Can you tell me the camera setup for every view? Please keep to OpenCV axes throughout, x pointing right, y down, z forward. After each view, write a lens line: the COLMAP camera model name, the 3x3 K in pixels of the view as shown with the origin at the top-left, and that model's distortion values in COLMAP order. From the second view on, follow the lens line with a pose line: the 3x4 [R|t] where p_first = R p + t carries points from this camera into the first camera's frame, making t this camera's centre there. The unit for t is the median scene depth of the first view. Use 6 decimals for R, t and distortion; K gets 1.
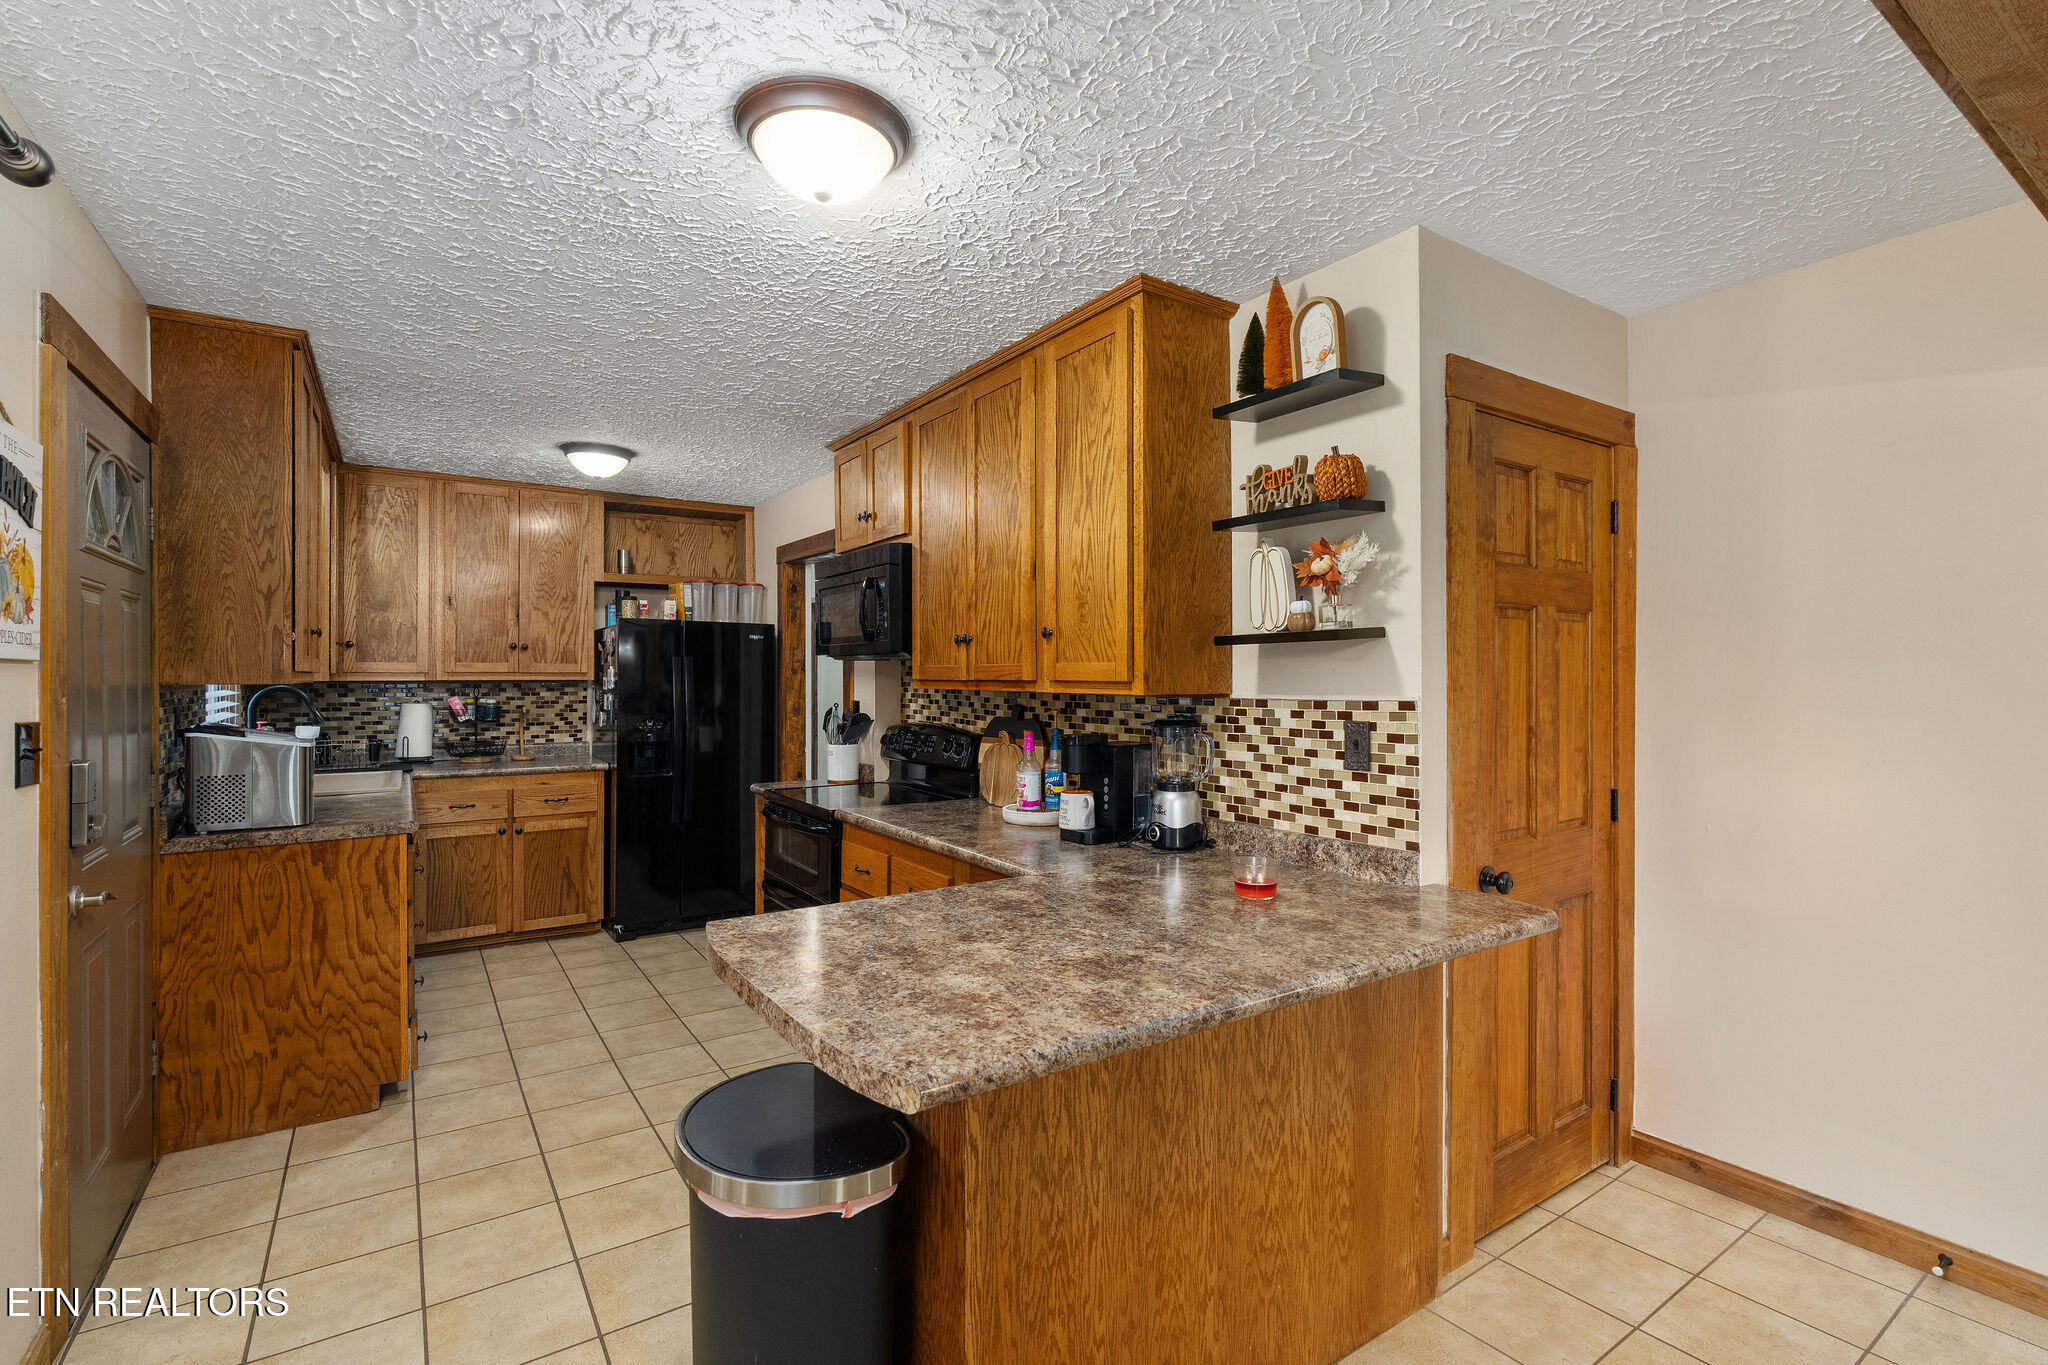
lens RADIAL K [[912.6, 0, 1019.7], [0, 912.6, 675.1], [0, 0, 1]] dist [-0.001769, 0.000029]
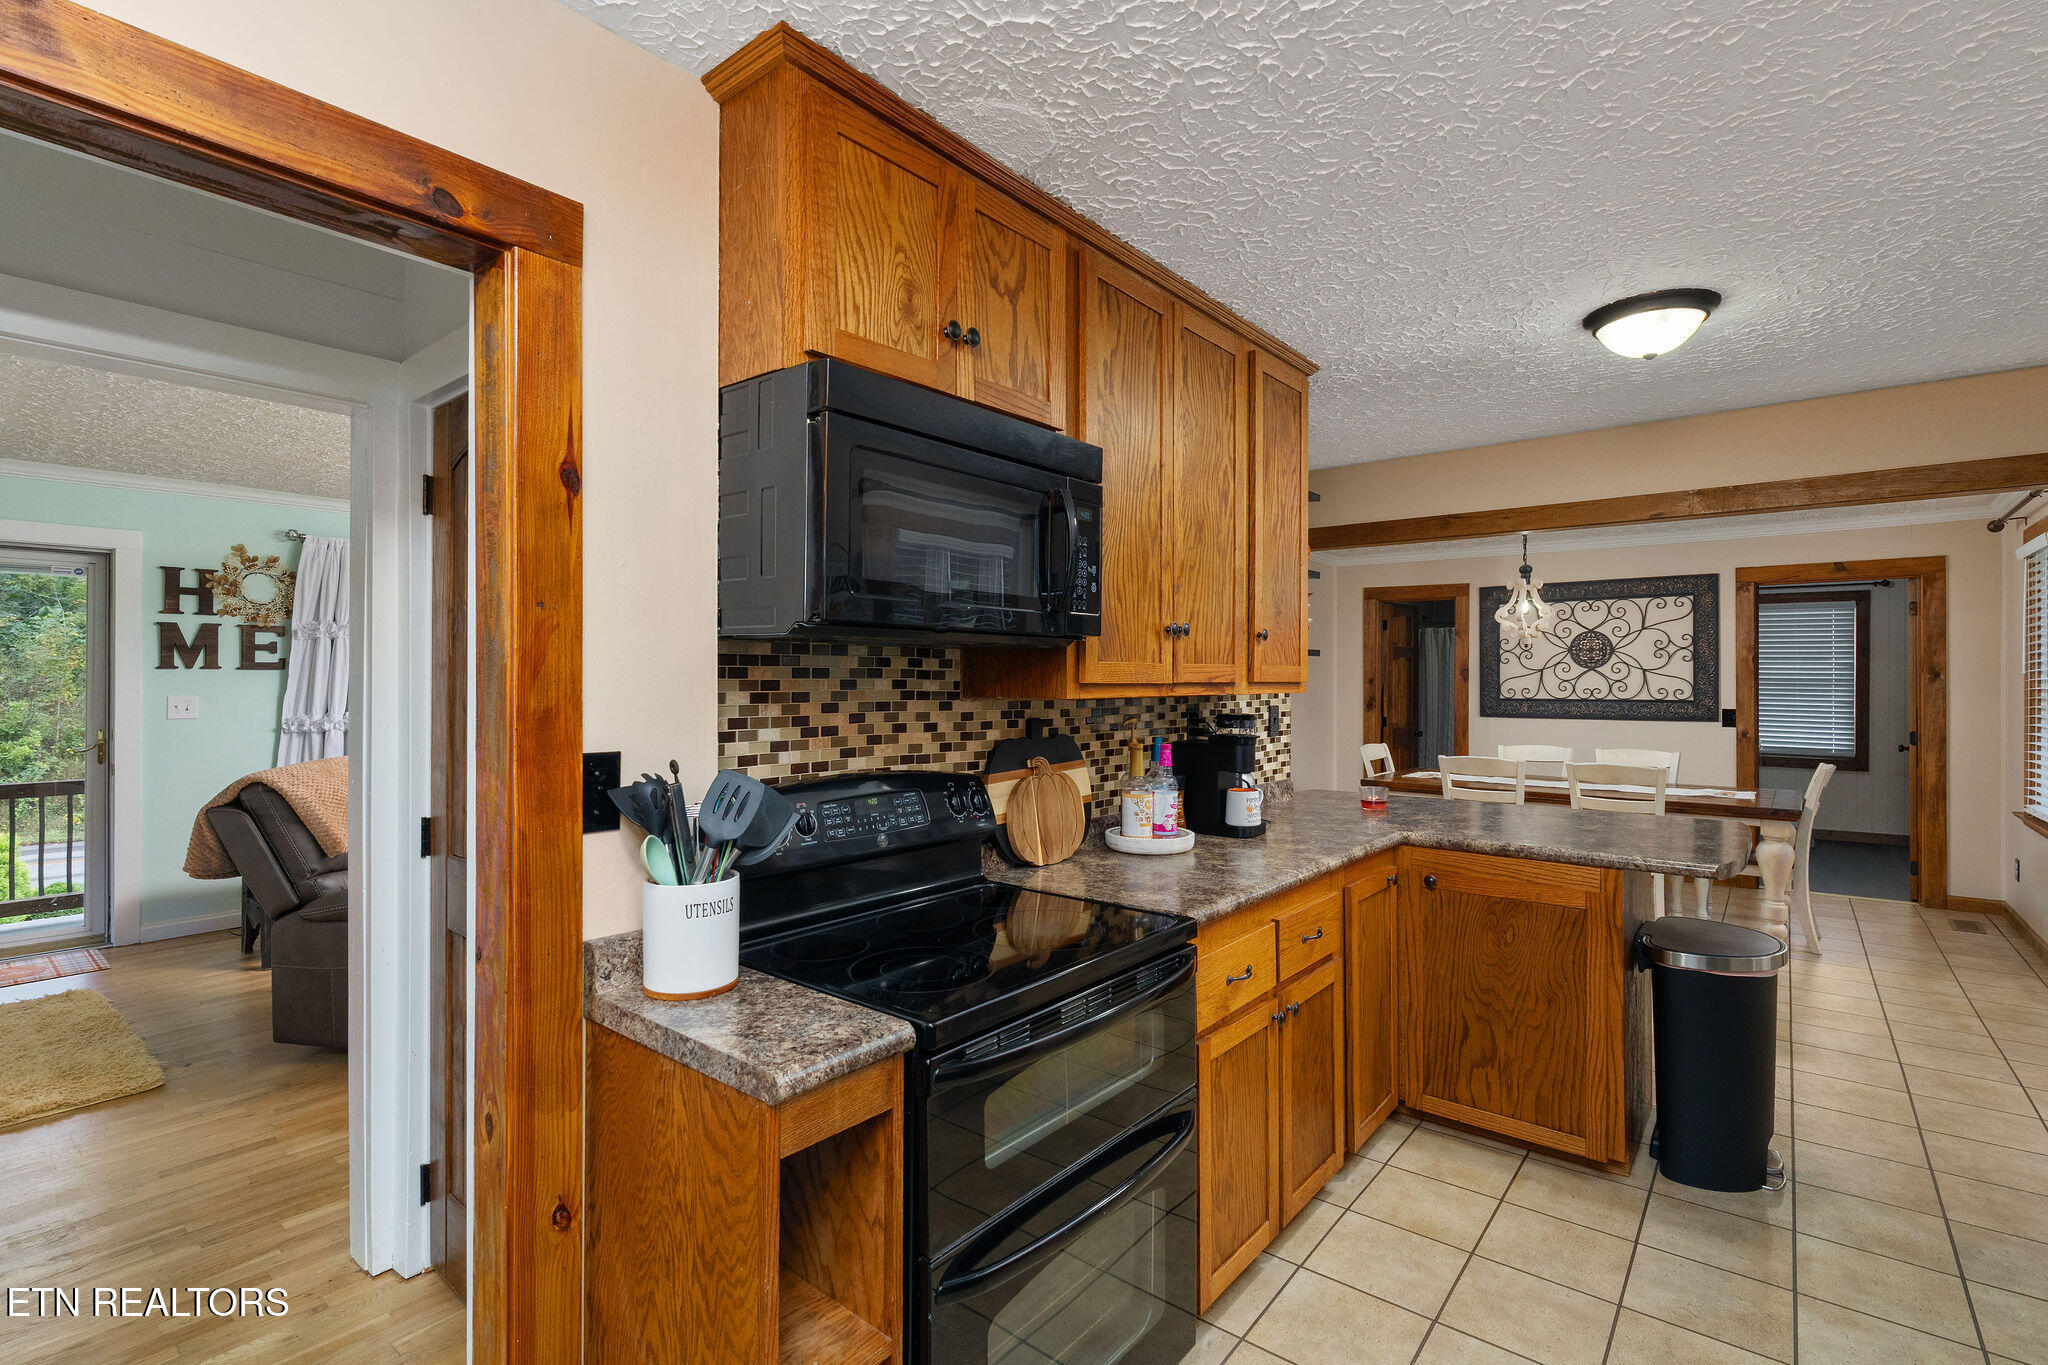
lens RADIAL K [[955.5, 0, 1025.7], [0, 955.5, 674.1], [0, 0, 1]] dist [0.000292, 0.000086]
pose [[-0.290269, 0.002551, 0.956942, -0.779974], [-0.001034, 0.999995, -0.002979, 0.000461], [-0.956944, -0.001854, -0.290265, 1.338439]]
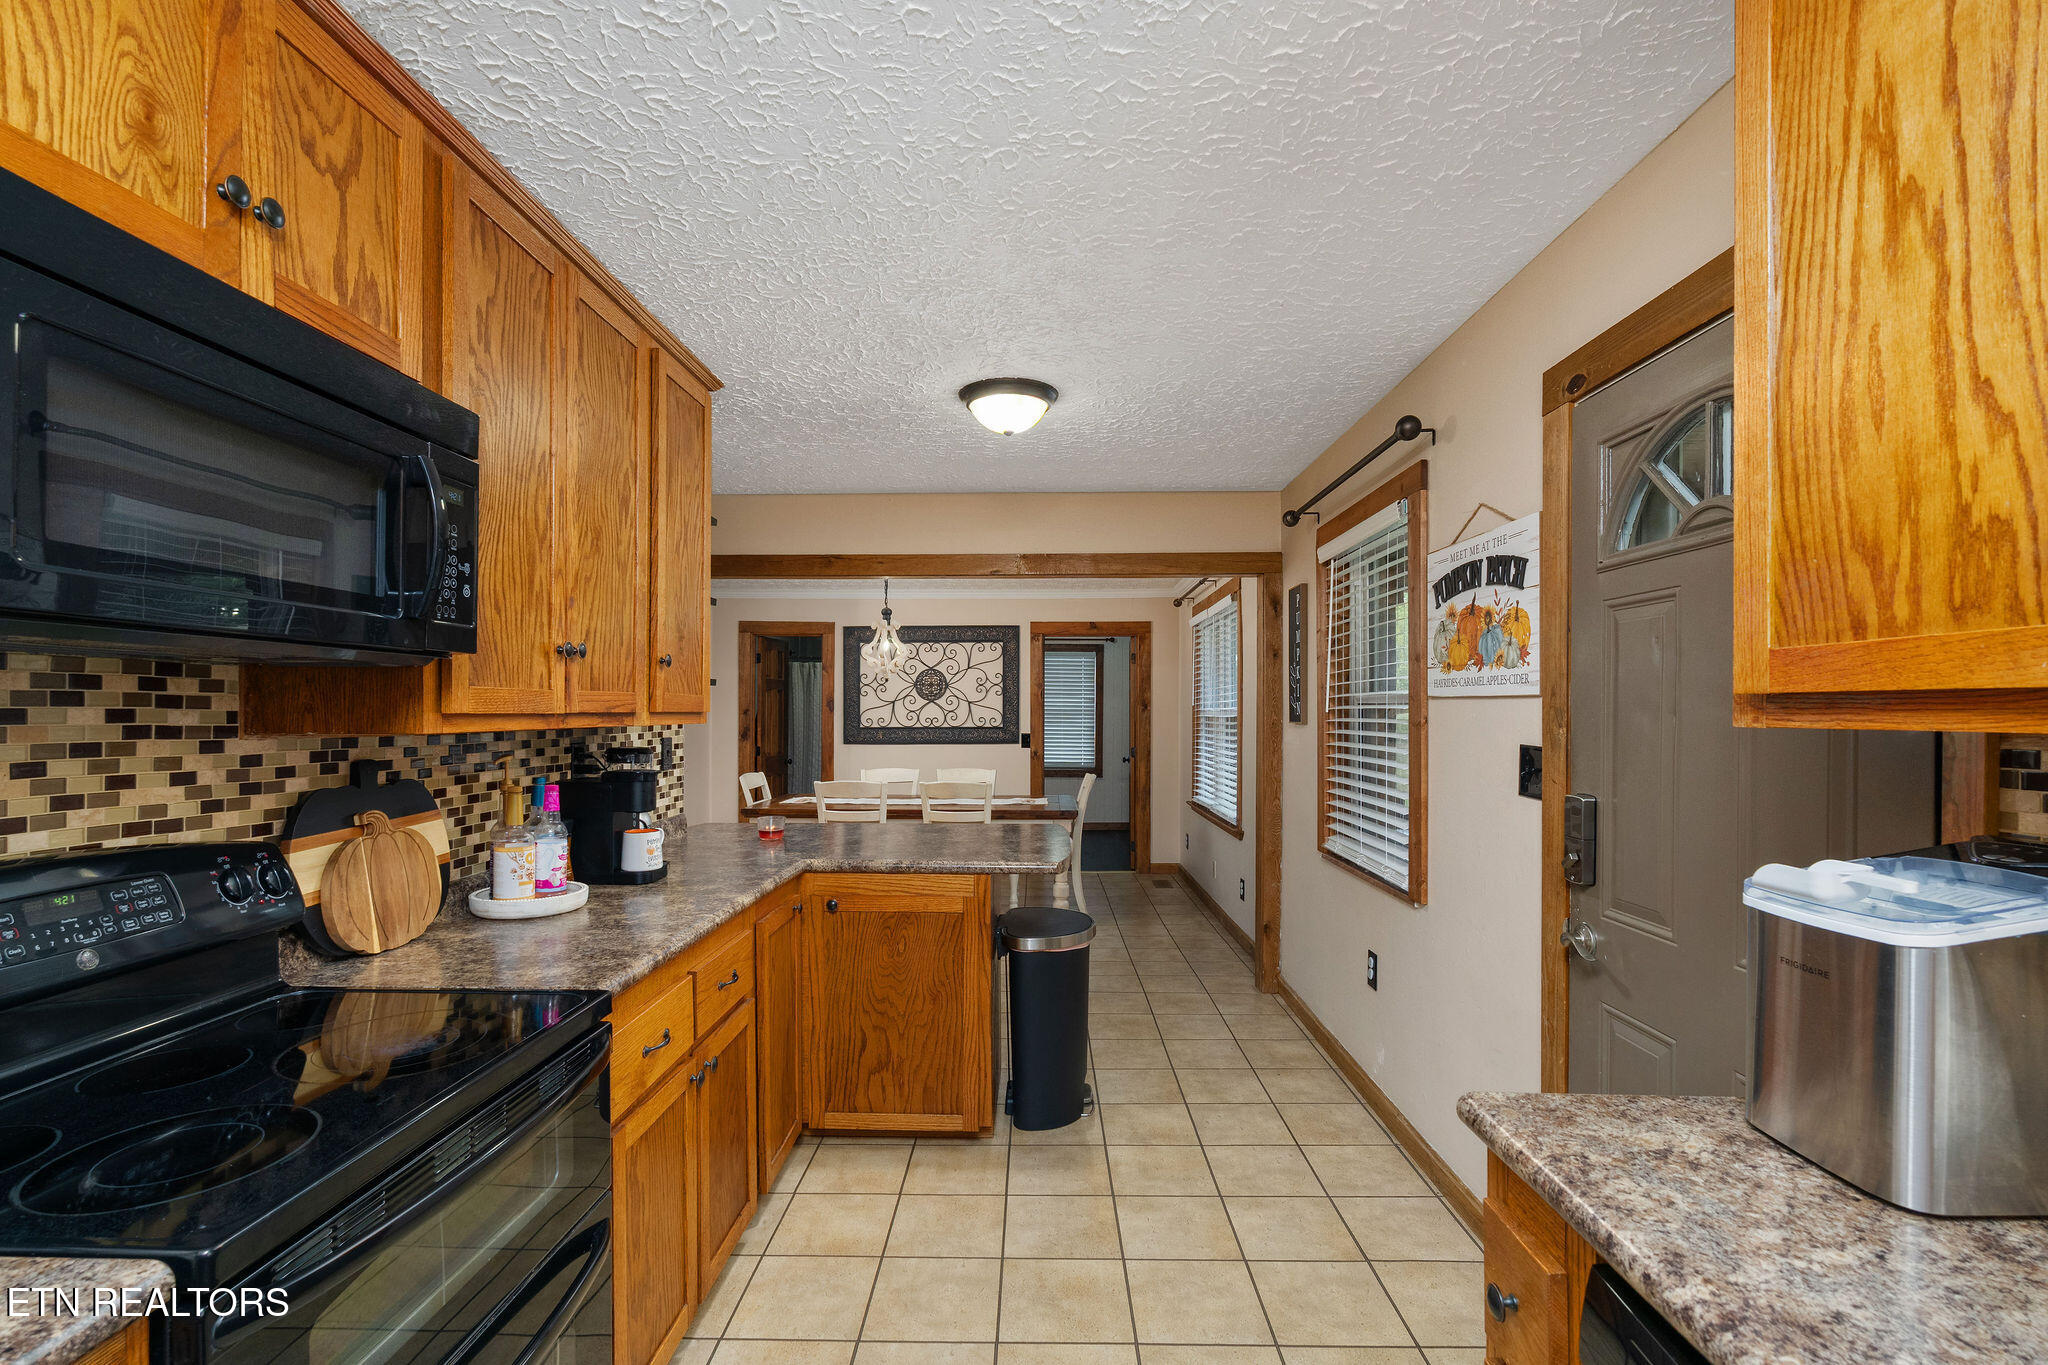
lens RADIAL K [[918.3, 0, 1023.9], [0, 918.3, 710.9], [0, 0, 1]] dist [-0.003285, 0.000538]
pose [[-0.815514, -0.002093, 0.578734, -0.694603], [-0.001399, 0.999998, 0.001644, 0.002200], [-0.578736, 0.000531, -0.815515, 1.331888]]
